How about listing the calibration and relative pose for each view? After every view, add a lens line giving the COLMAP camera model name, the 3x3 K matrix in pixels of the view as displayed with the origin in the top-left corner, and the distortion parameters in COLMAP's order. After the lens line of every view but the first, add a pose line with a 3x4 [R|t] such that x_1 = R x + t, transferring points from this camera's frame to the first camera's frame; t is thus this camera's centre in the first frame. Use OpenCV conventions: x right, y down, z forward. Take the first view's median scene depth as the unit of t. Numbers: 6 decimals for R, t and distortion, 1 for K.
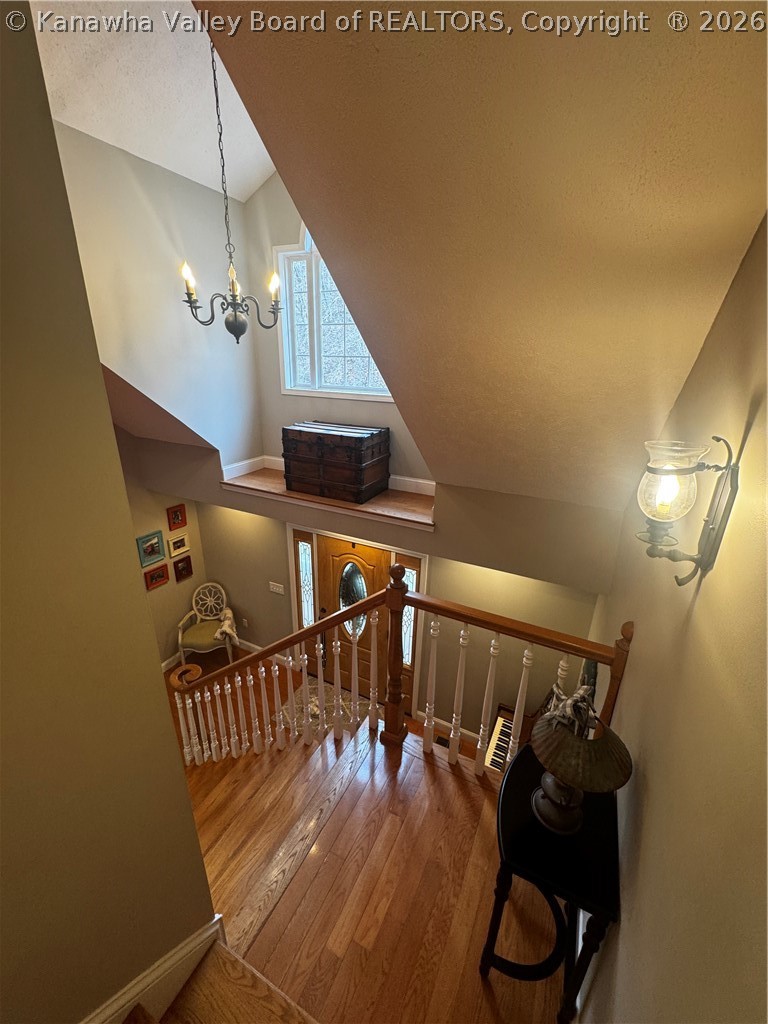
lens RADIAL K [[407.6, 0, 384.0], [0, 407.6, 512.0], [0, 0, 1]] dist [-0.001077, -0.000187]
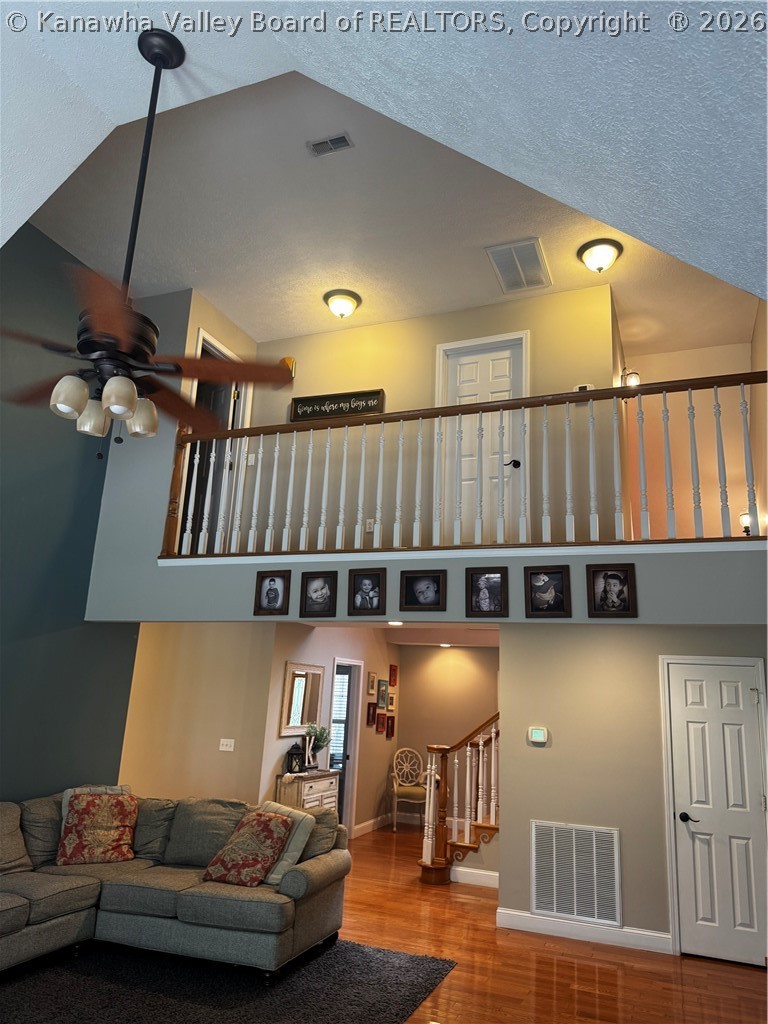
lens RADIAL K [[719.0, 0, 384.0], [0, 719.0, 512.0], [0, 0, 1]] dist [0.087850, -0.103506]
pose [[0.996207, 0.041081, 0.076701, -0.745784], [0.010277, 0.819794, -0.572566, 0.852682], [-0.086401, 0.571183, 0.816263, -1.007465]]
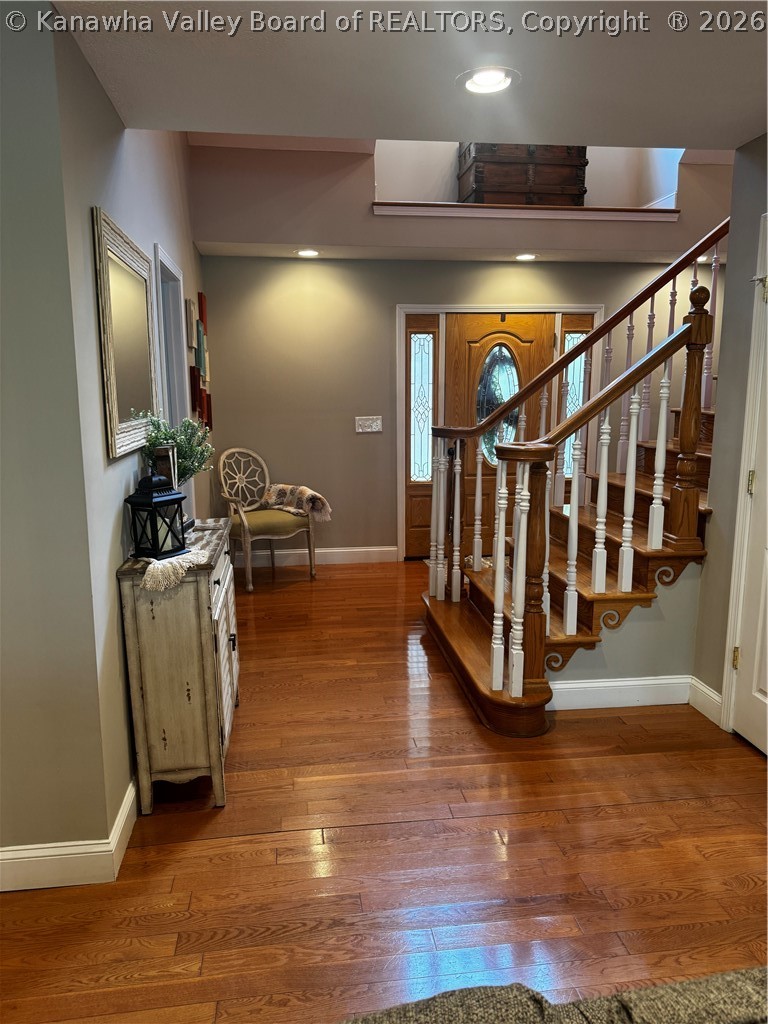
lens RADIAL K [[719.0, 0, 384.0], [0, 719.0, 512.0], [0, 0, 1]] dist [0.087850, -0.103506]
pose [[0.825333, -0.123922, 0.550880, -0.949086], [0.220866, 0.968738, -0.112983, 0.486105], [-0.519657, 0.214919, 0.826902, 0.058037]]
